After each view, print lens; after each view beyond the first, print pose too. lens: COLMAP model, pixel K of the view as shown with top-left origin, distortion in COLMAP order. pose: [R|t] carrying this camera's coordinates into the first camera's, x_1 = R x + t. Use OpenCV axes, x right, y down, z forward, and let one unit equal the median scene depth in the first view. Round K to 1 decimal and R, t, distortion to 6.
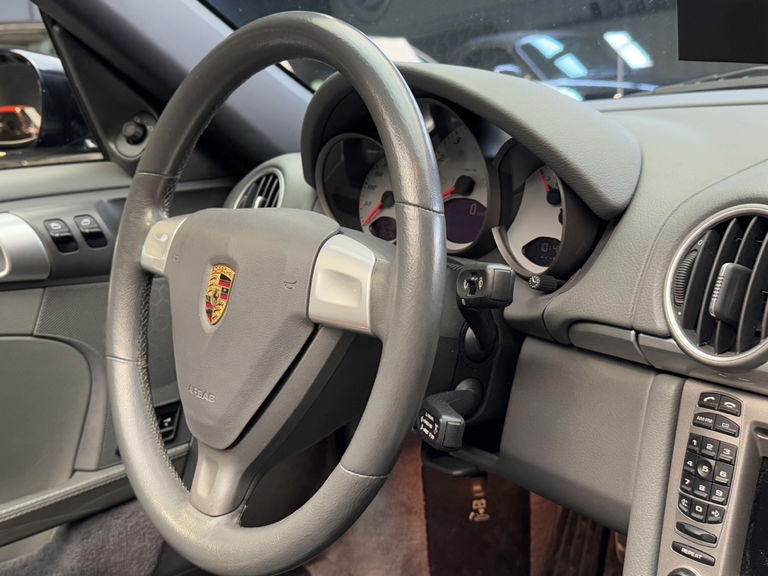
lens RADIAL K [[905.8, 0, 385.3], [0, 905.8, 284.3], [0, 0, 1]] dist [0.033674, 0.000000]
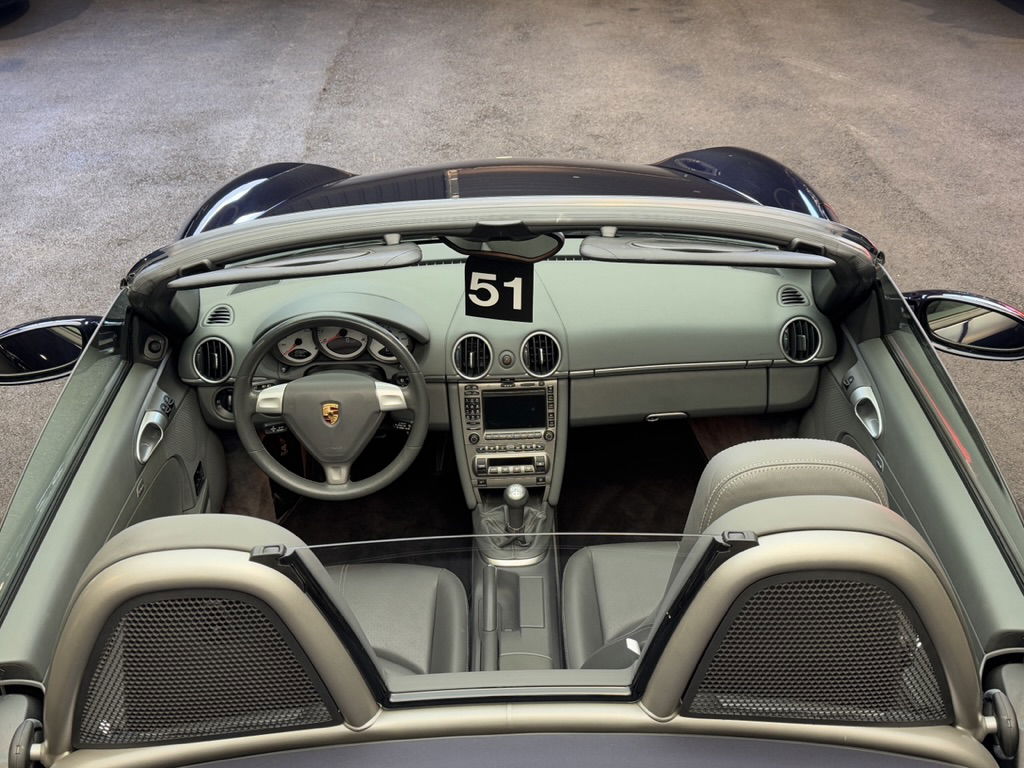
lens RADIAL K [[1126.9, 0, 514.5], [0, 1126.9, 393.2], [0, 0, 1]] dist [0.101066, 0.000000]
pose [[0.639570, -0.382654, 0.666728, -2.407105], [0.167242, 0.915795, 0.365172, -1.393297], [-0.750320, -0.122048, 0.649711, -1.936841]]
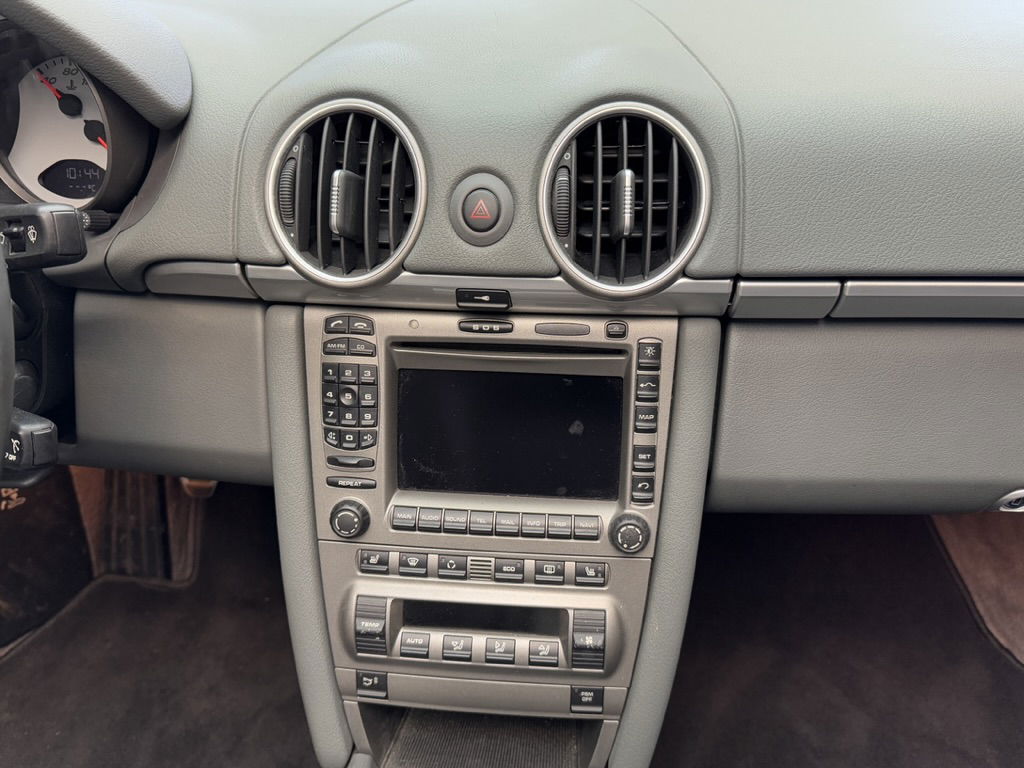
lens RADIAL K [[836.5, 0, 511.6], [0, 836.5, 385.3], [0, 0, 1]] dist [0.073870, -0.081952]
pose [[0.727079, -0.267101, 0.632465, -0.072625], [0.119185, 0.956336, 0.266863, -0.020558], [-0.676129, -0.118651, 0.727167, 0.246153]]
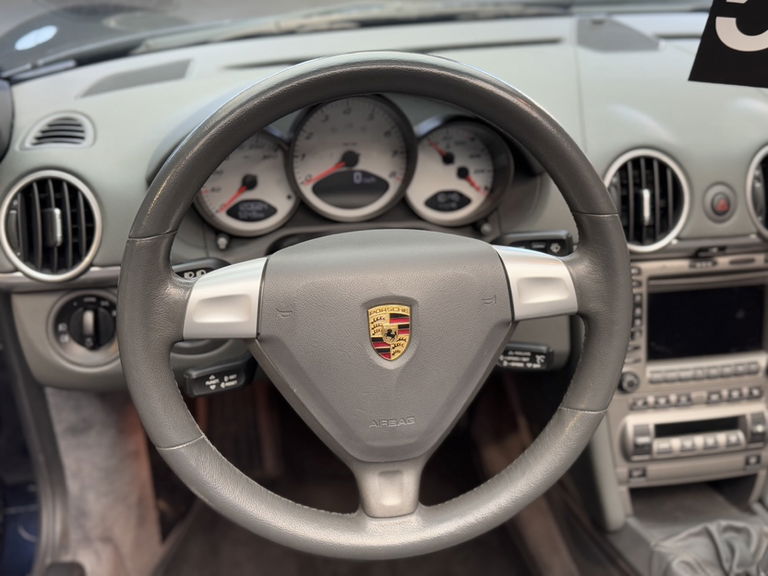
lens RADIAL K [[847.6, 0, 379.5], [0, 847.6, 293.5], [0, 0, 1]] dist [0.058093, 0.000000]
pose [[0.522960, -0.361558, 0.771873, -1.048261], [0.157354, 0.930962, 0.329467, -0.402103], [-0.837707, -0.050841, 0.543749, 0.524409]]
